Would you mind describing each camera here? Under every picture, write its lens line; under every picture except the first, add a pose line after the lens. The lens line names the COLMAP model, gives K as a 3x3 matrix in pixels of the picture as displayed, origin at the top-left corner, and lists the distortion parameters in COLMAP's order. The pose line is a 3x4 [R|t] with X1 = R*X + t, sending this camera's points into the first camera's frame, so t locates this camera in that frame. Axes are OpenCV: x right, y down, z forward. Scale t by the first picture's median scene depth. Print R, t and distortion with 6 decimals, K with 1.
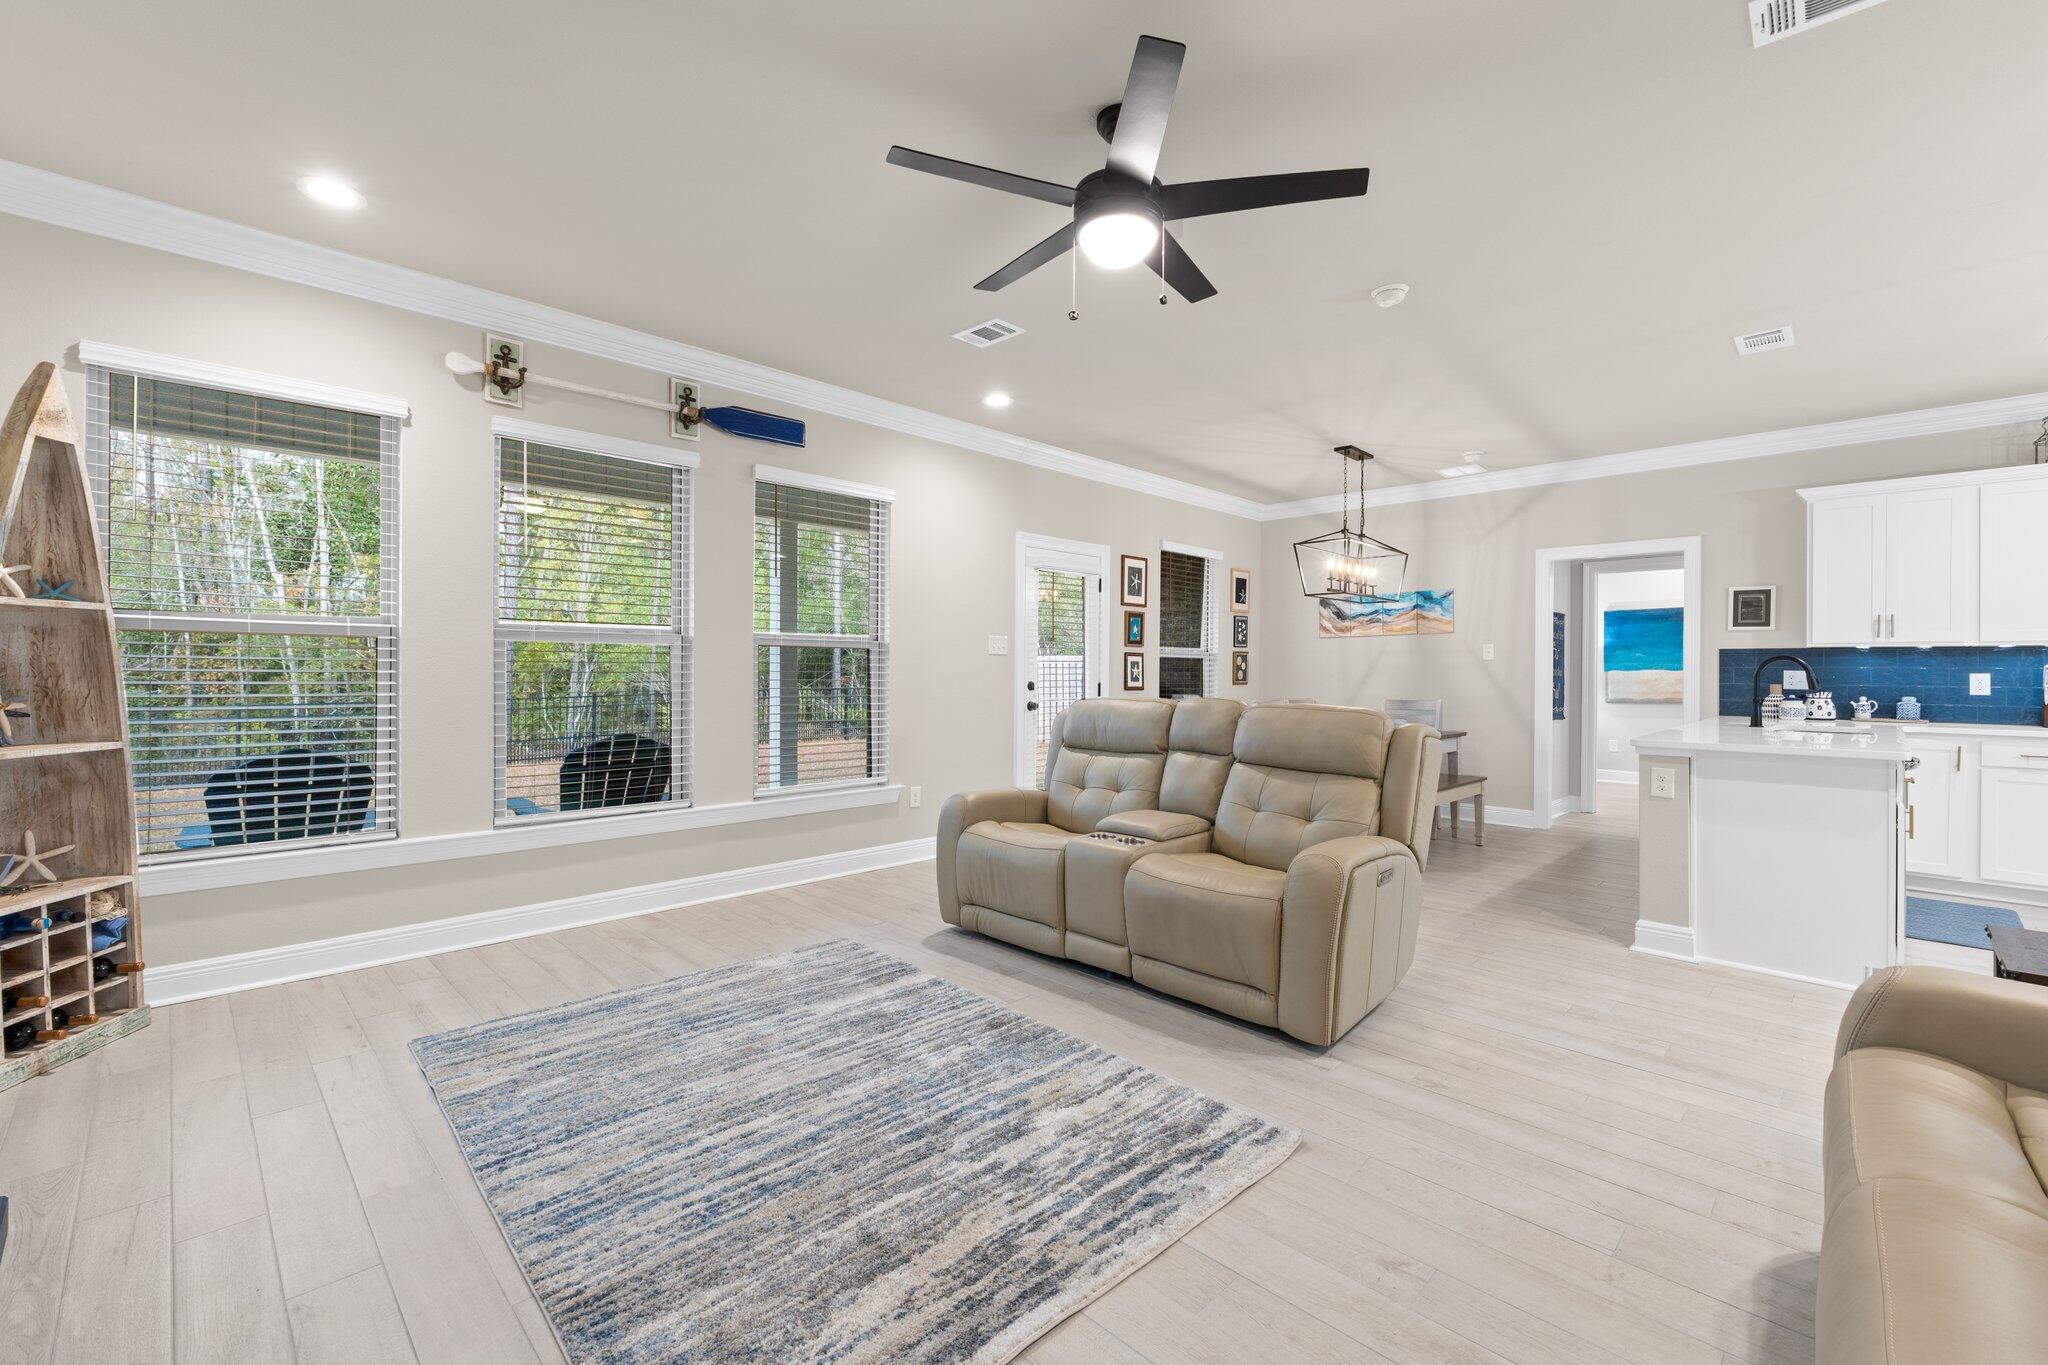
lens RADIAL K [[843.8, 0, 1019.6], [0, 843.8, 664.0], [0, 0, 1]] dist [-0.001893, -0.000268]
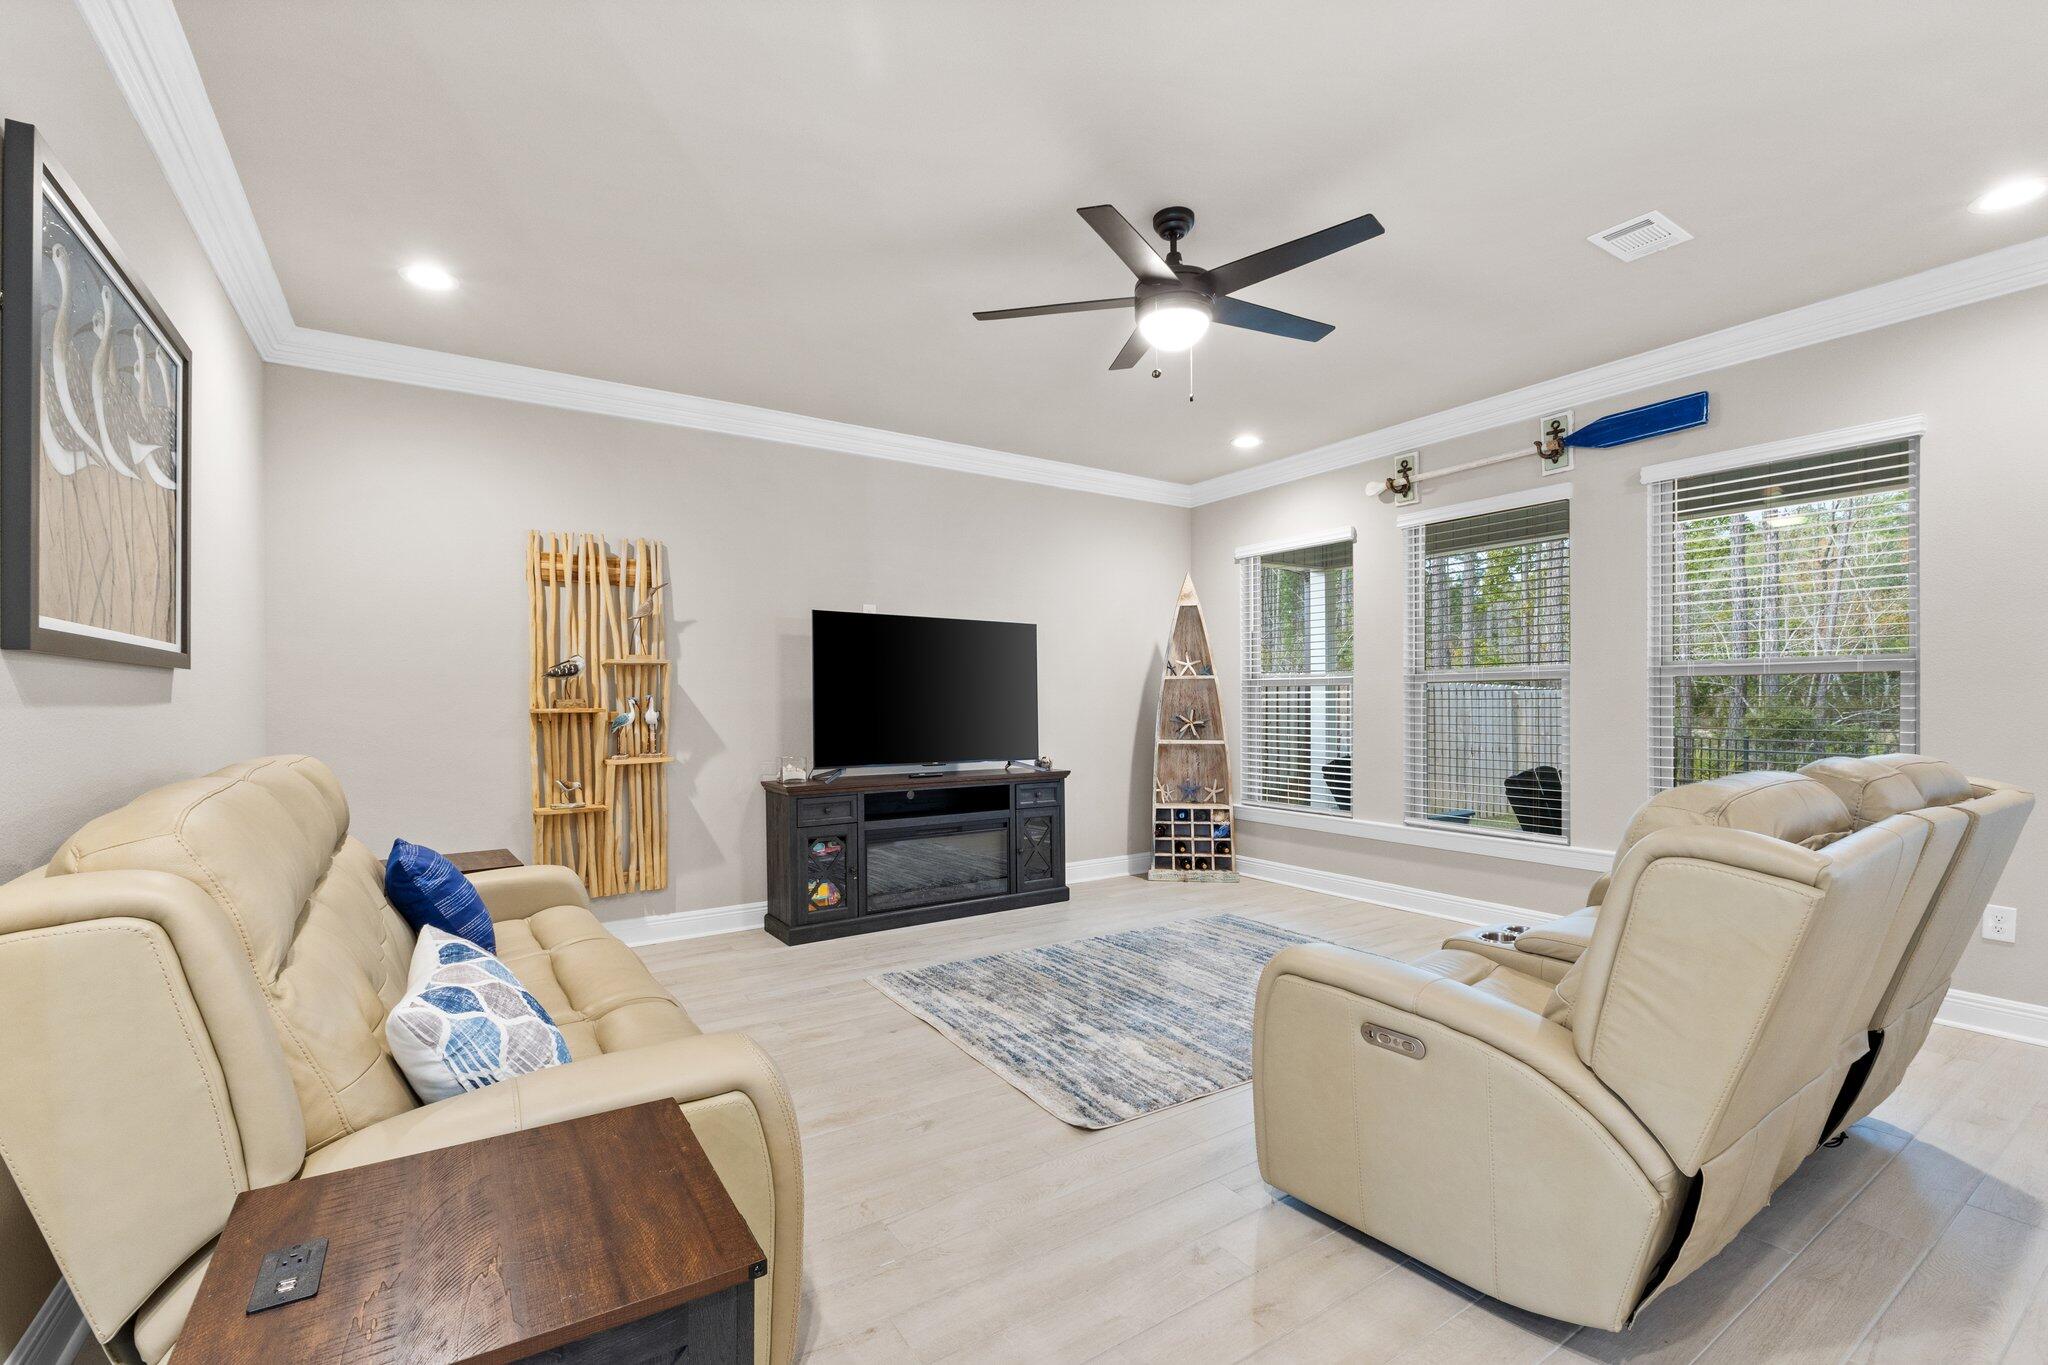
lens RADIAL K [[876.8, 0, 1008.4], [0, 876.8, 699.7], [0, 0, 1]] dist [-0.000310, -0.000037]
pose [[-0.197544, -0.012530, -0.980214, 1.231013], [0.006607, 0.999879, -0.014113, 0.017967], [0.980272, -0.009264, -0.197438, 0.945617]]
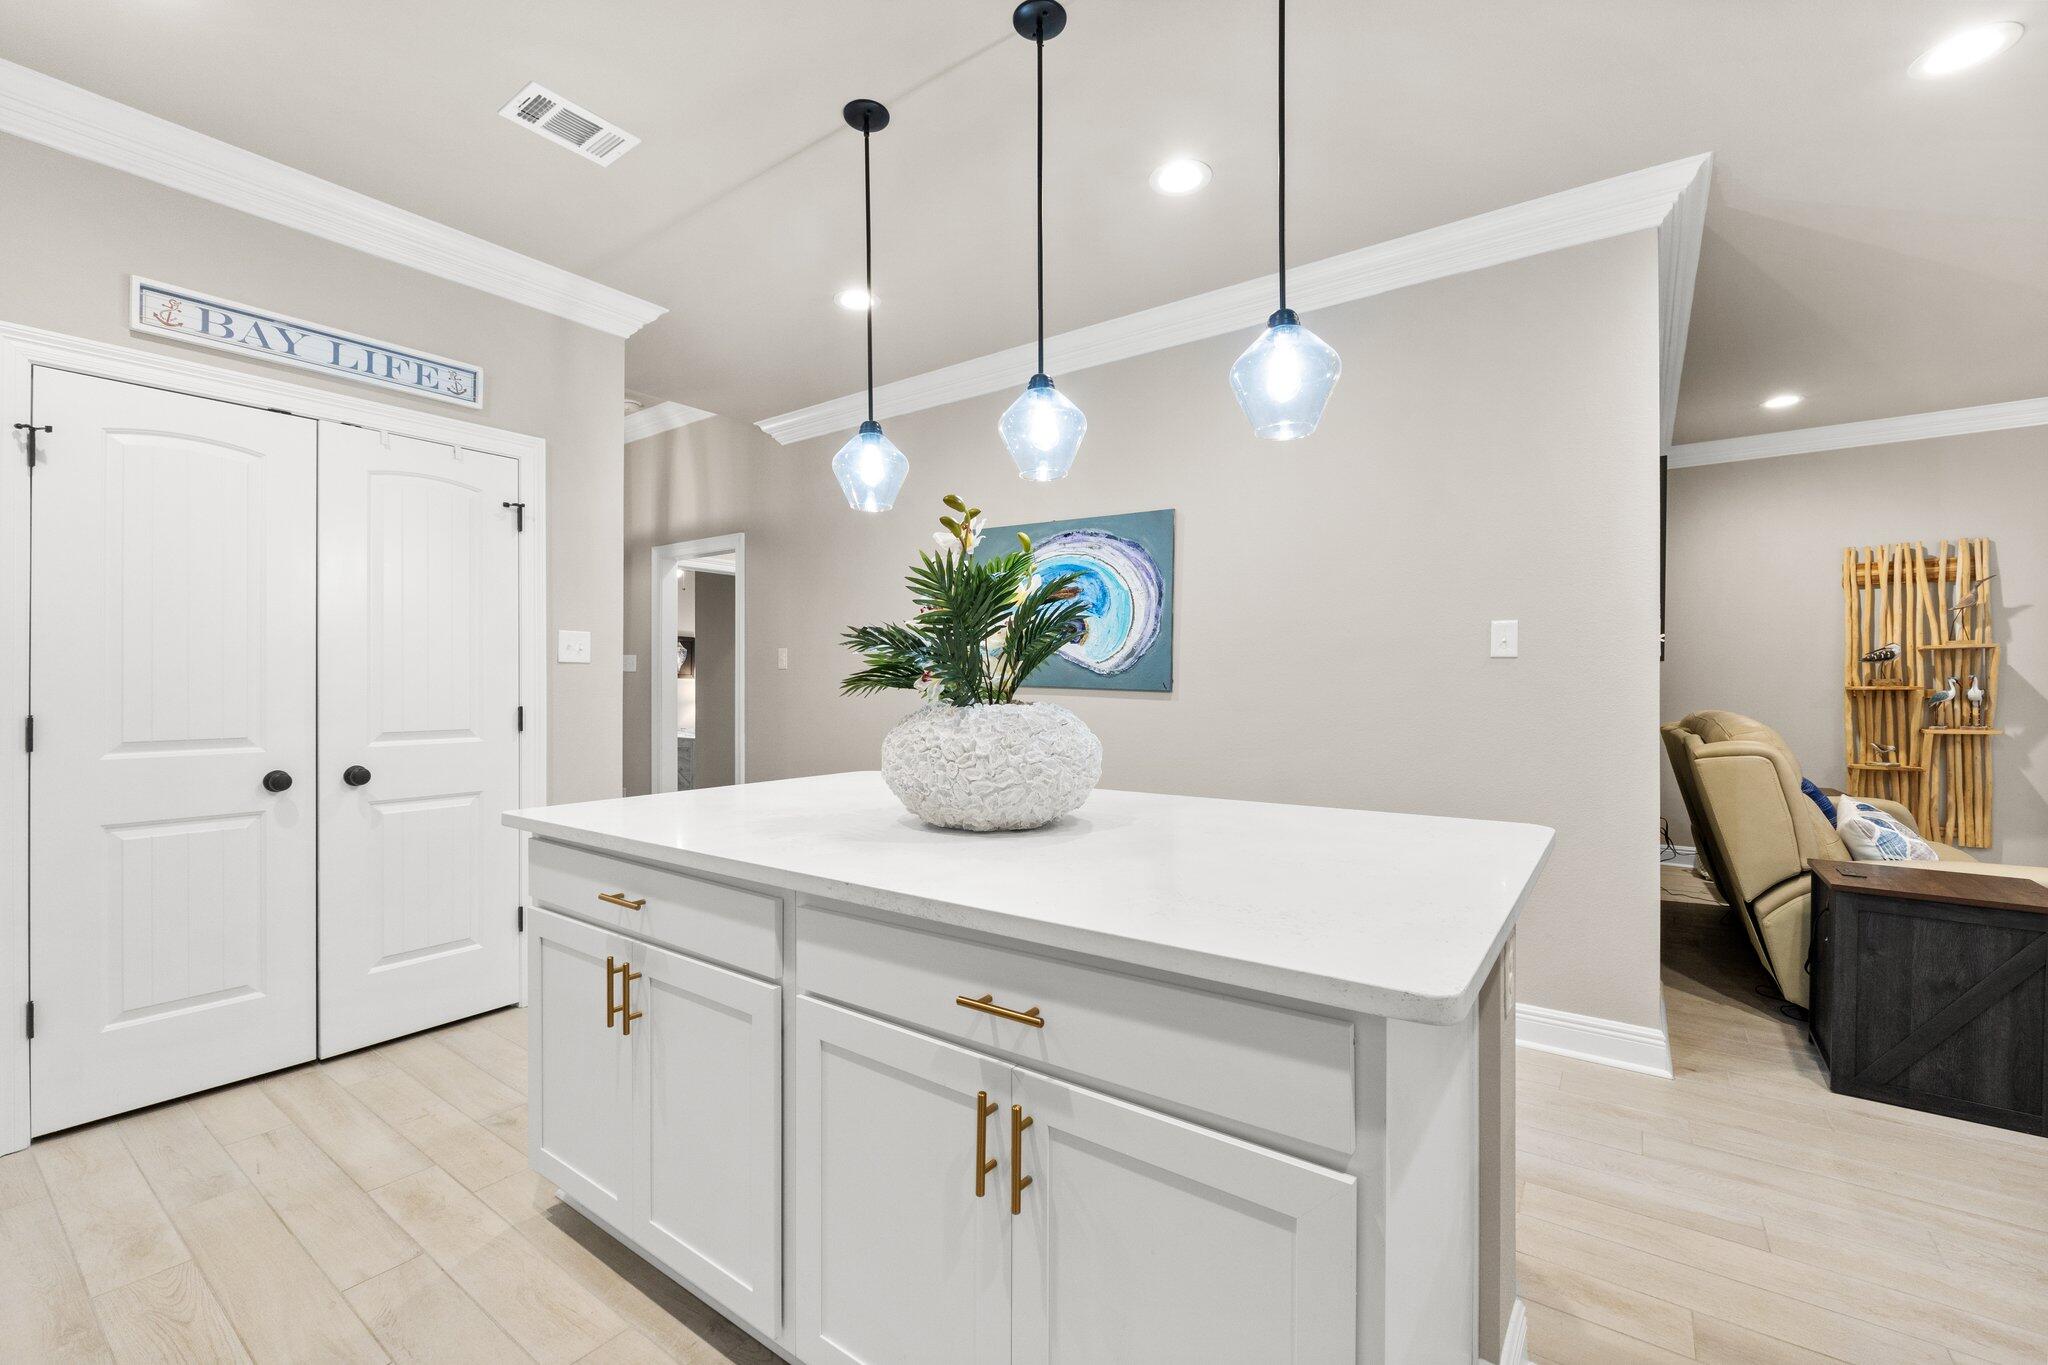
lens RADIAL K [[874.0, 0, 1016.9], [0, 874.0, 686.8], [0, 0, 1]] dist [0.000251, -0.000058]
pose [[-0.987282, -0.011824, -0.158537, 2.070896], [-0.011958, 0.999928, -0.000110, 0.030650], [0.158527, 0.001787, -0.987353, 1.486806]]
